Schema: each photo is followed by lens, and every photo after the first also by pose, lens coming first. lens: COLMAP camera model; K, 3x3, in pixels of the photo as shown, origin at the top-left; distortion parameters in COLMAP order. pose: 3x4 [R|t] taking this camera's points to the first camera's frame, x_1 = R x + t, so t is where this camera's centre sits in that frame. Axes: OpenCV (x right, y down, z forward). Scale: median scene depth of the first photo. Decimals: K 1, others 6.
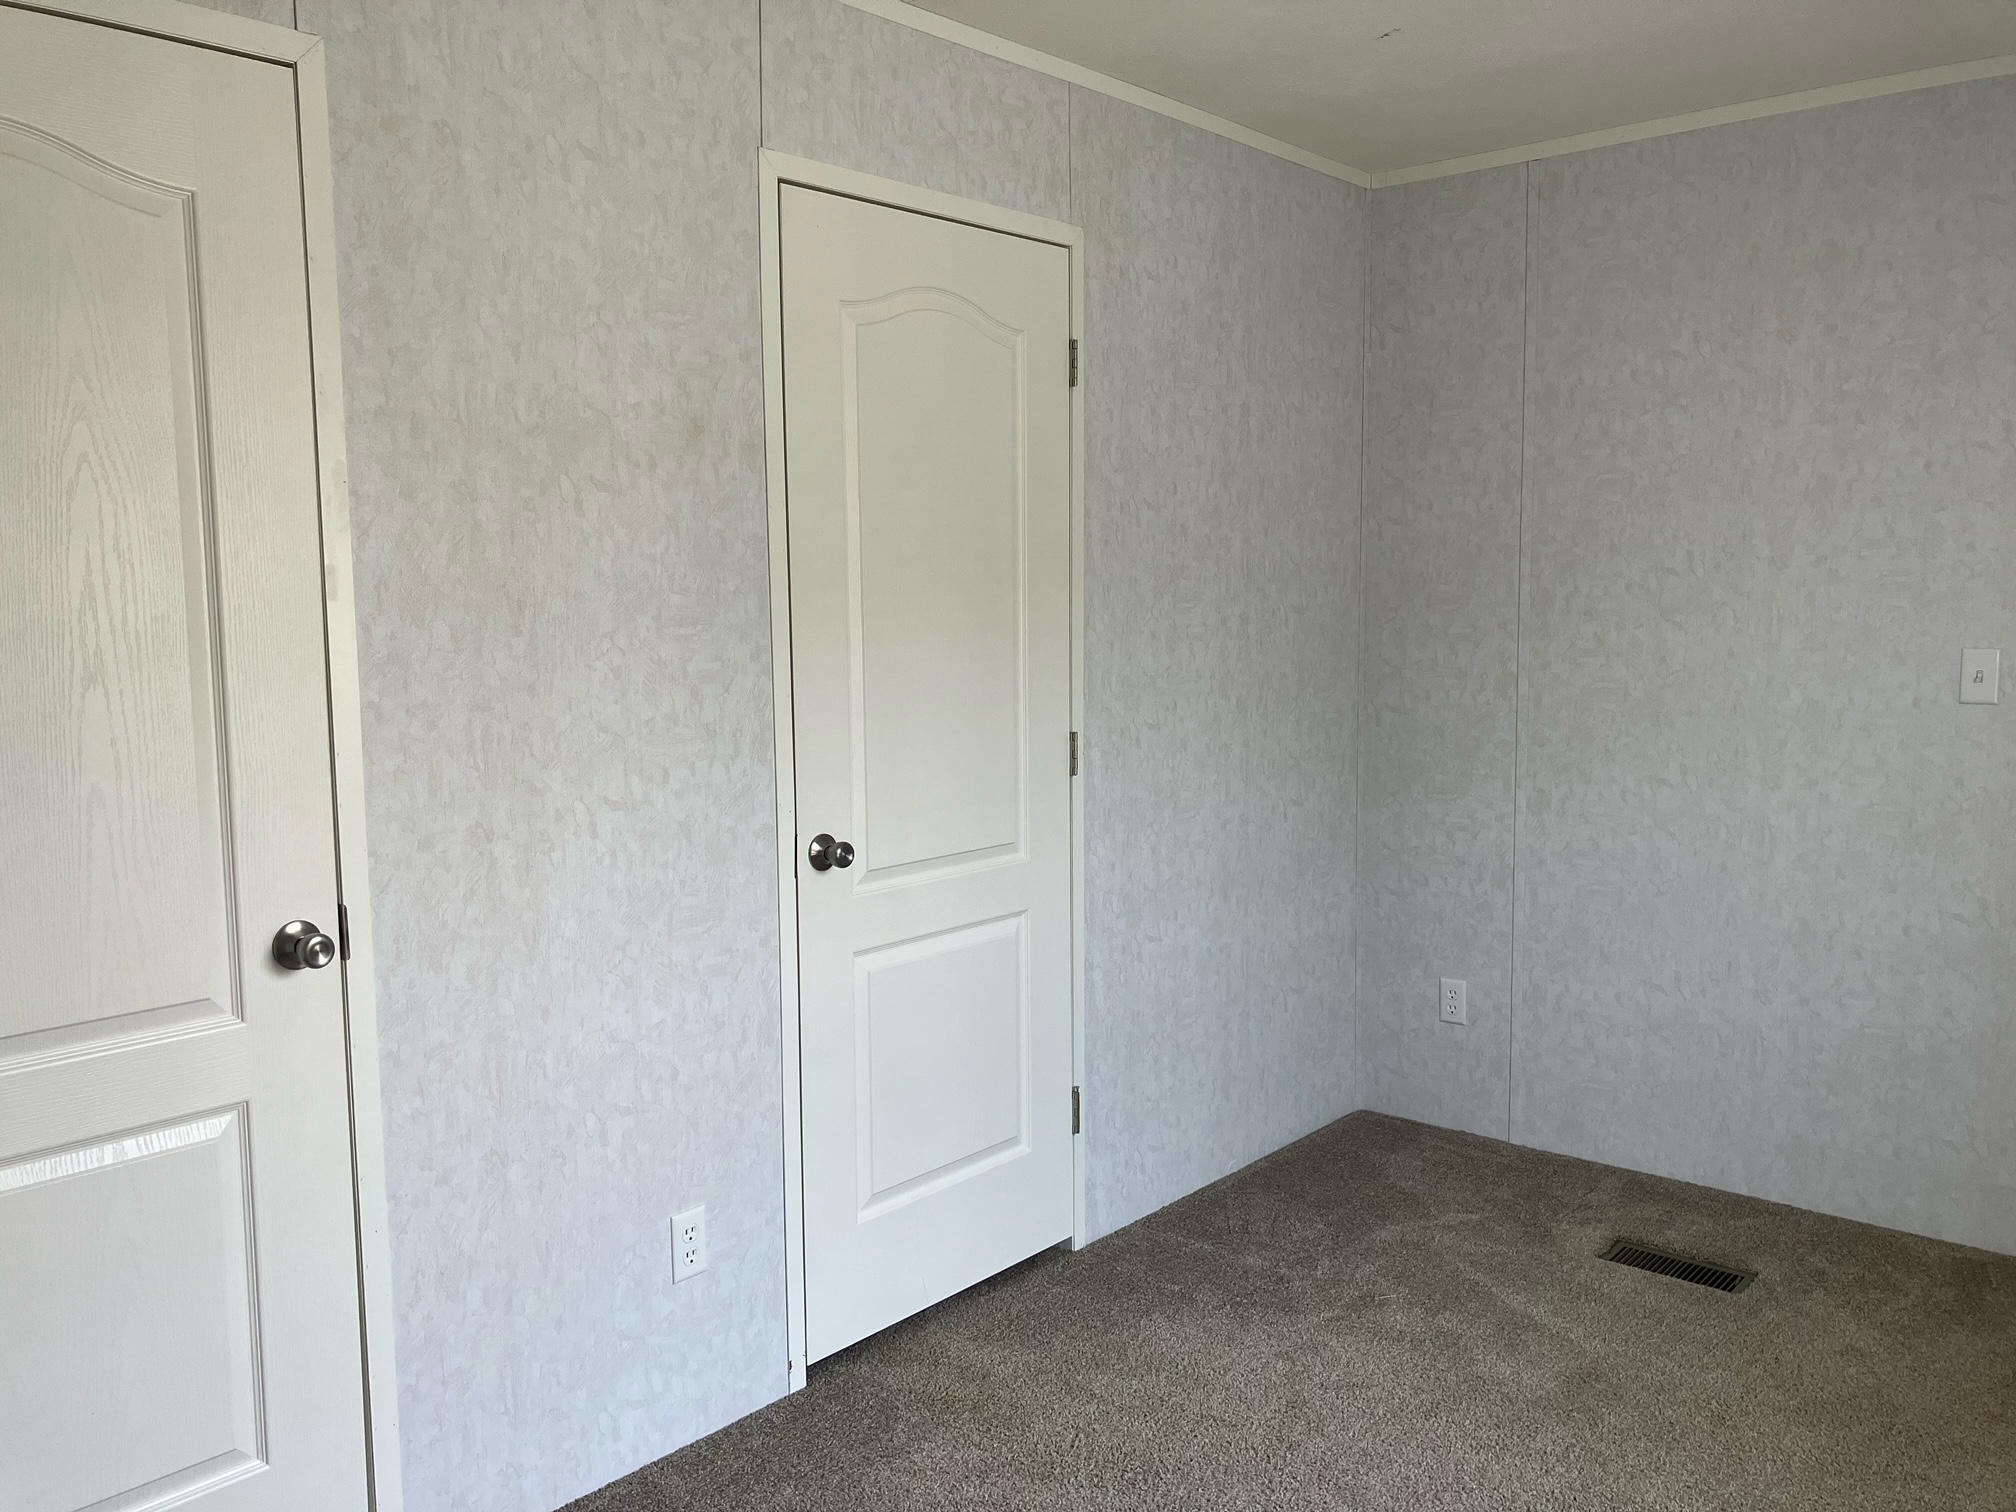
lens RADIAL K [[1653.2, 0, 1008.0], [0, 1653.2, 756.0], [0, 0, 1]] dist [0.003787, -0.163000]
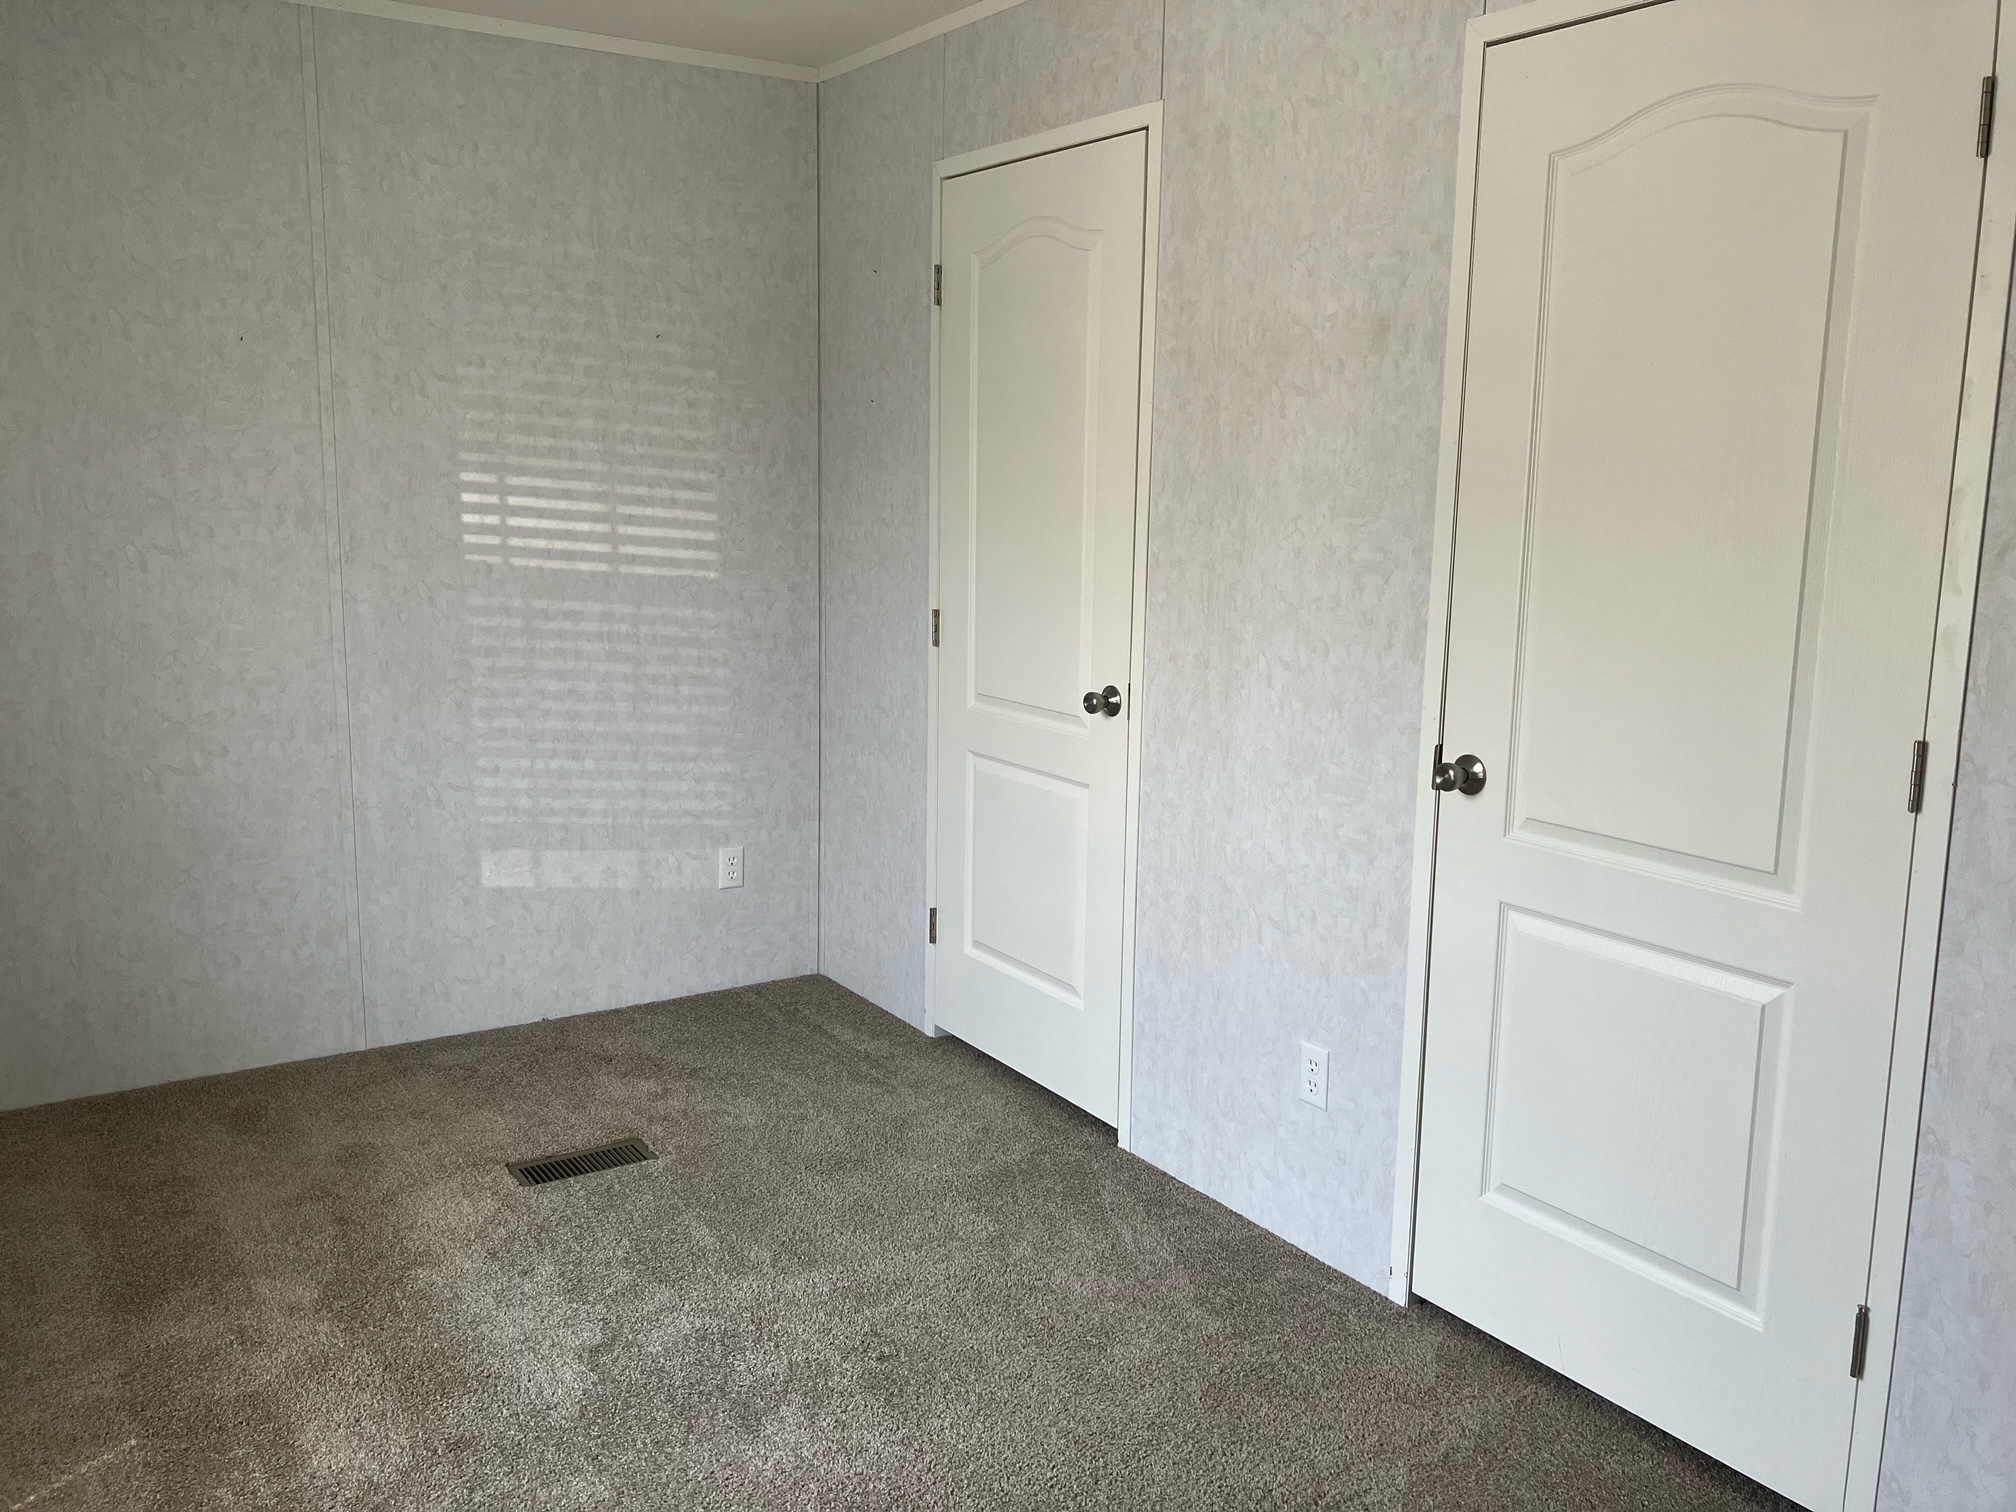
lens RADIAL K [[1721.2, 0, 1008.3], [0, 1721.2, 783.5], [0, 0, 1]] dist [0.013010, -0.216174]
pose [[-0.310285, 0.170694, -0.935193, 0.976778], [-0.113391, 0.970079, 0.214683, -0.128246], [0.943857, 0.172655, -0.281646, 1.161735]]
